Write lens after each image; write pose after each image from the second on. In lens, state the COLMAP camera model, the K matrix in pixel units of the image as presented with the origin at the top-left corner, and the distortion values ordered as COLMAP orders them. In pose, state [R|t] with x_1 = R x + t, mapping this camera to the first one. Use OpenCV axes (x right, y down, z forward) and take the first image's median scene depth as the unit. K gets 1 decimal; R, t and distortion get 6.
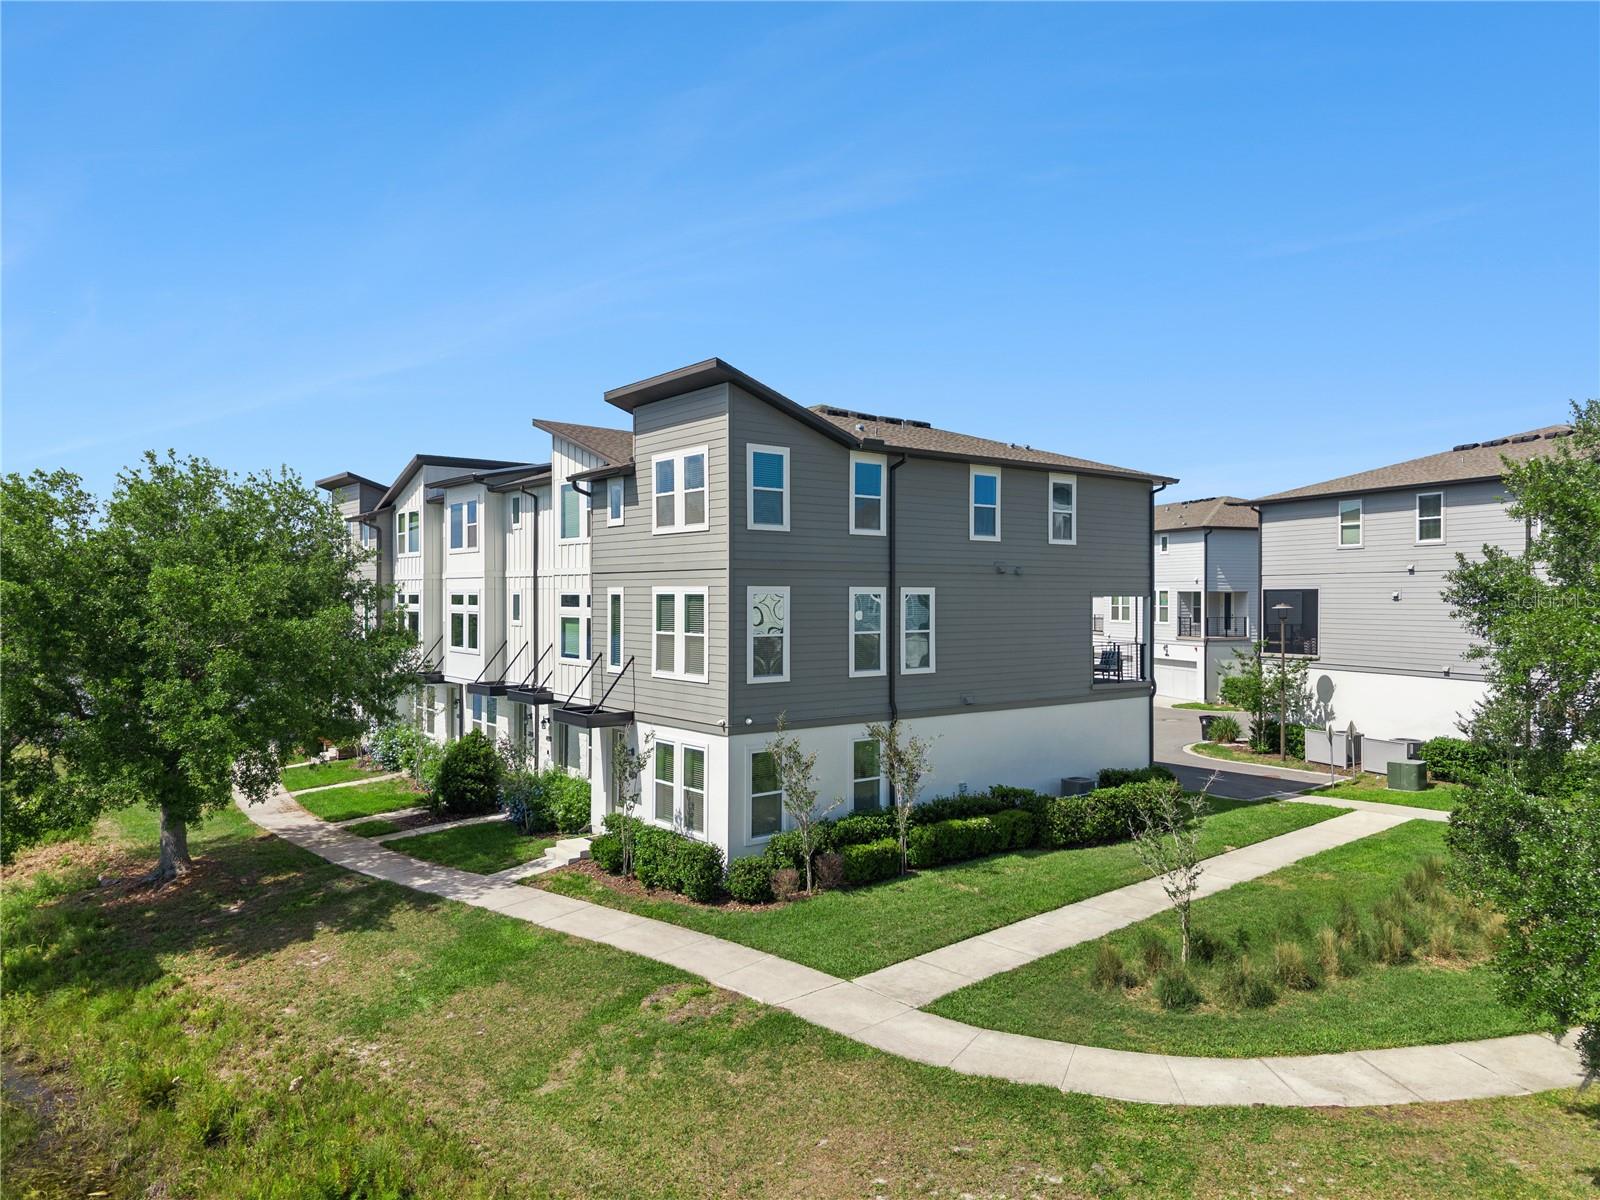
lens RADIAL K [[1081.8, 0, 798.8], [0, 1081.8, 587.5], [0, 0, 1]] dist [0.005425, -0.015694]
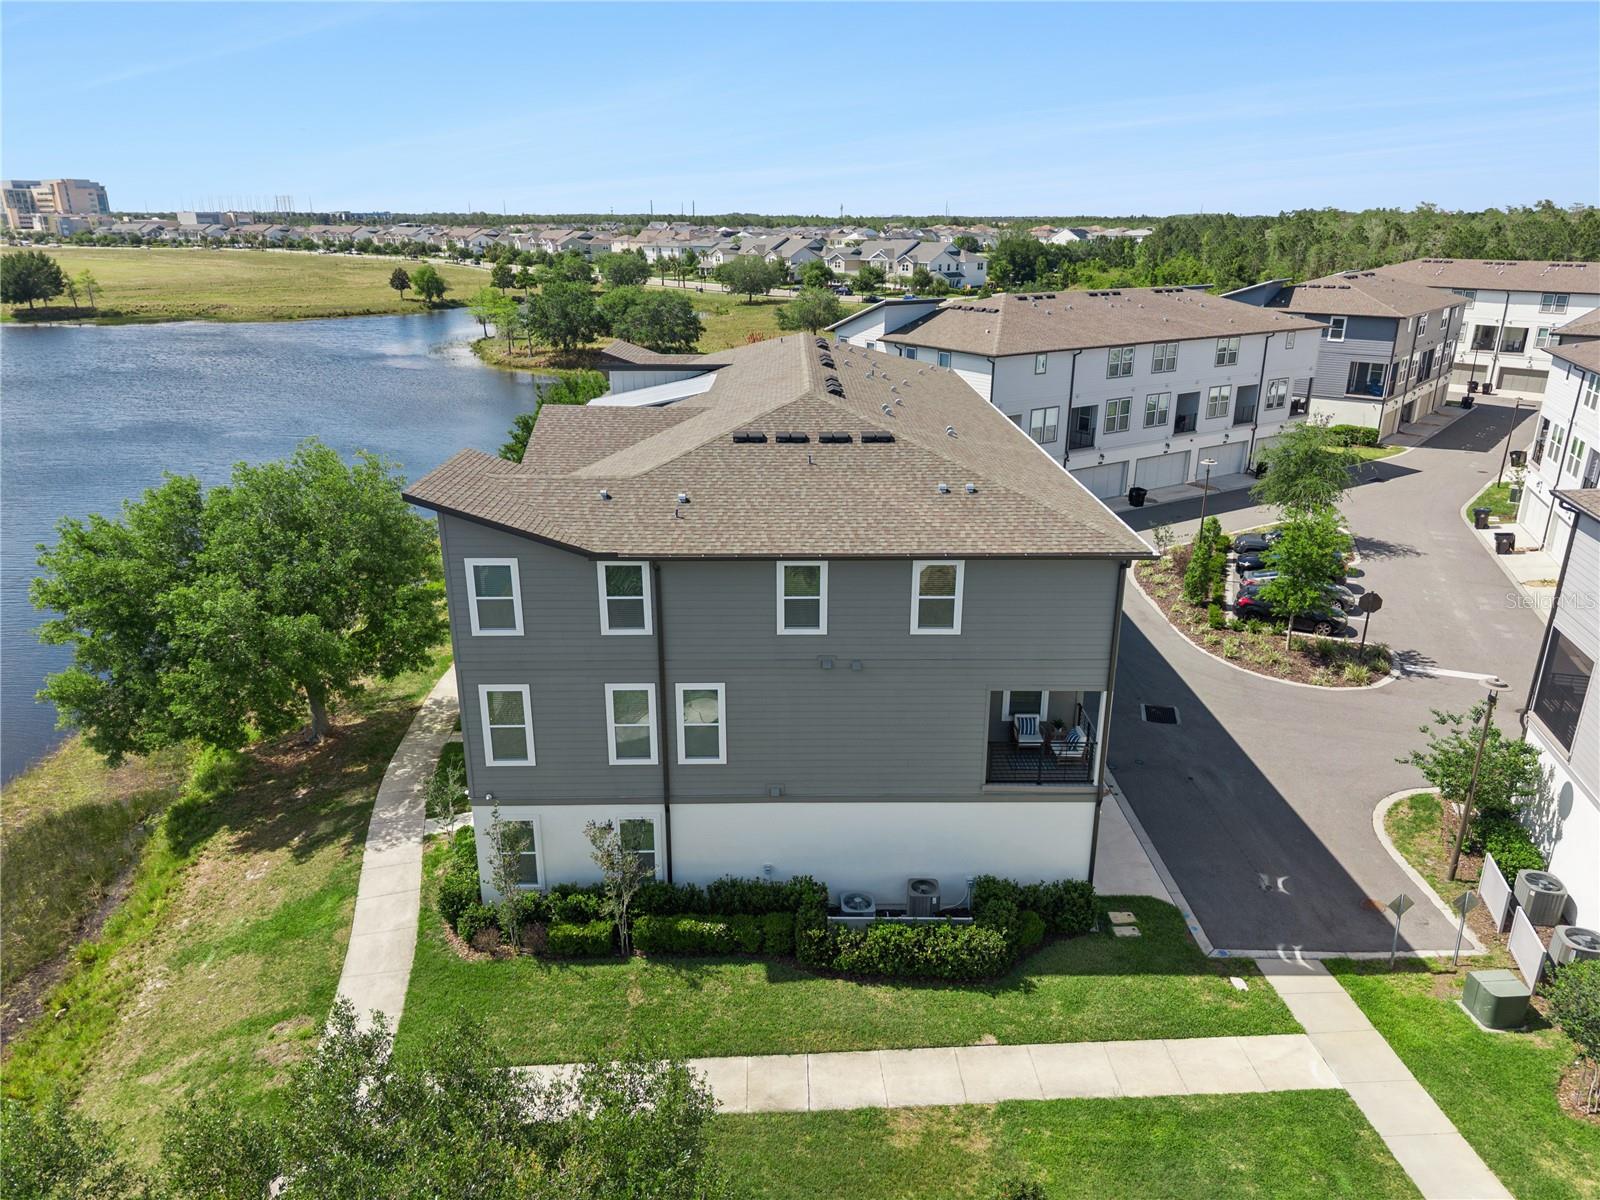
lens RADIAL K [[1081.8, 0, 792.6], [0, 1081.8, 605.1], [0, 0, 1]] dist [0.005425, -0.015694]
pose [[0.790371, 0.201011, -0.578712, 0.762268], [0.009589, 0.940464, 0.339758, -0.414823], [0.612553, -0.274085, 0.741388, 0.385256]]
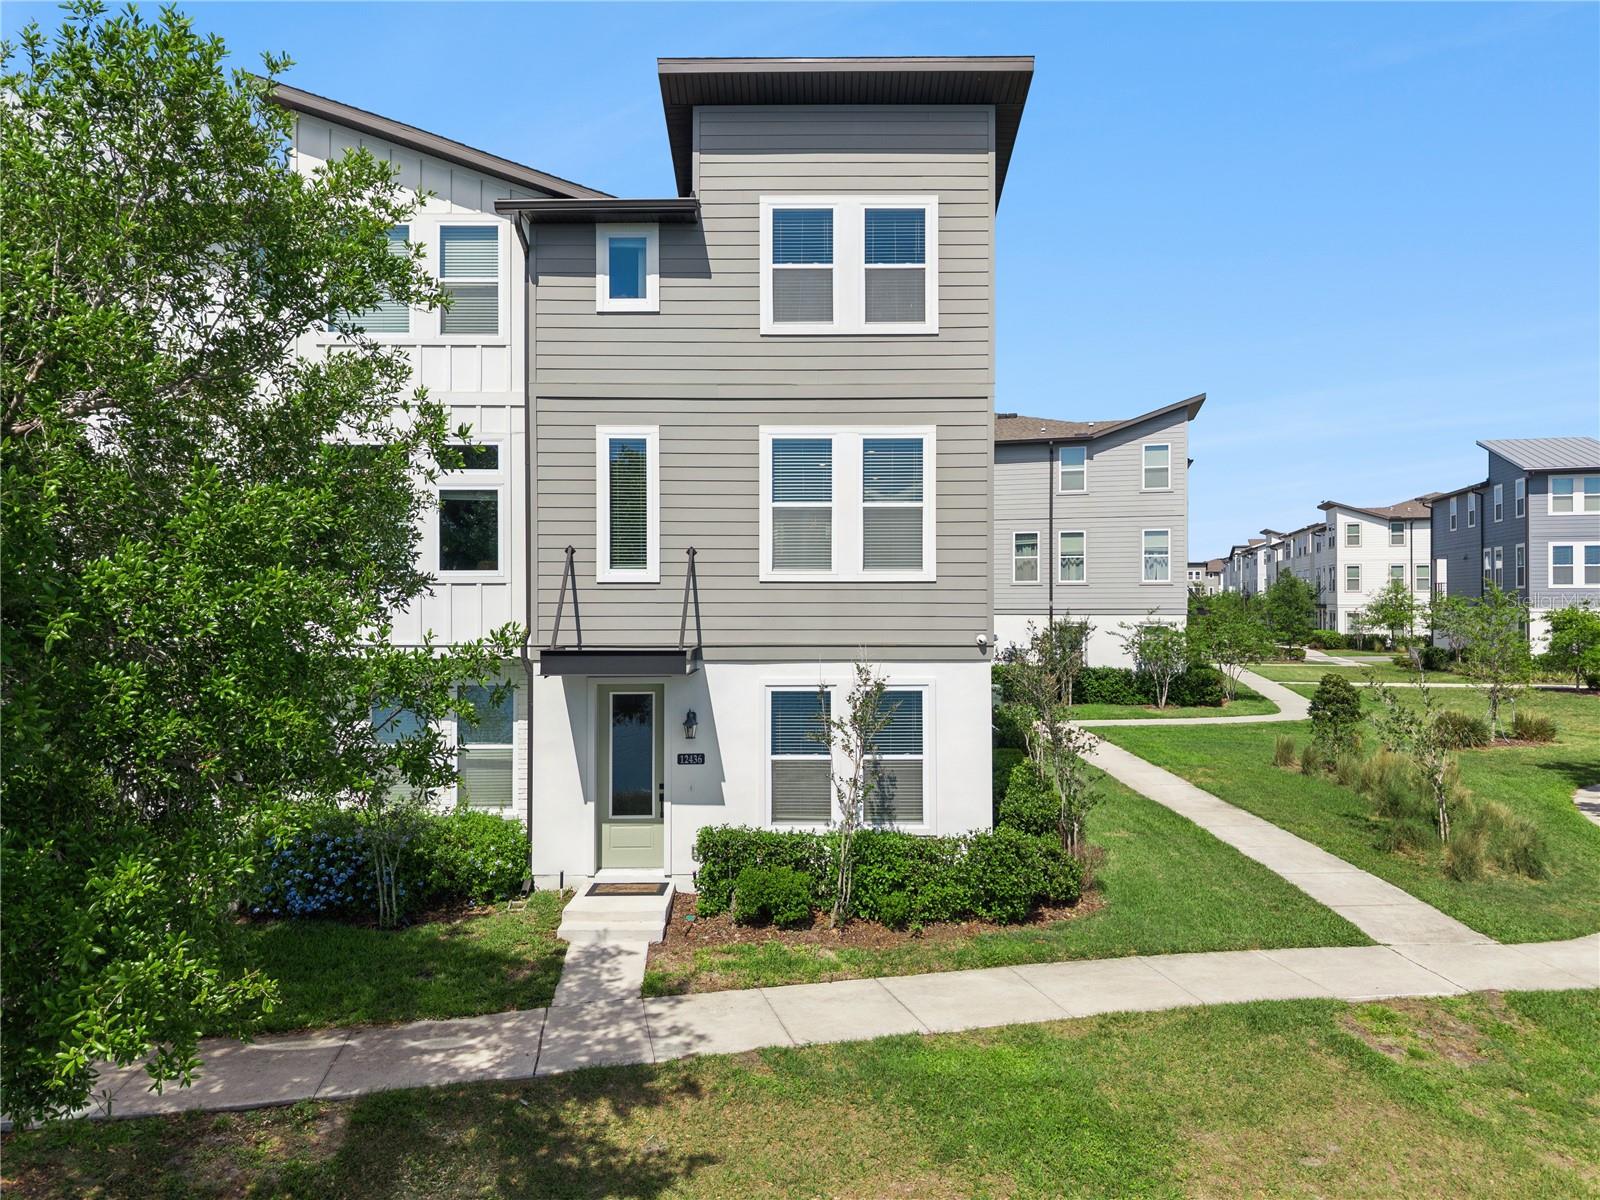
lens RADIAL K [[1081.8, 0, 803.8], [0, 1081.8, 620.2], [0, 0, 1]] dist [0.005425, -0.015694]
pose [[0.615562, -0.015404, 0.787938, -0.592050], [-0.008189, 0.999630, 0.025941, 0.090431], [-0.788046, -0.022420, 0.615209, 0.643198]]
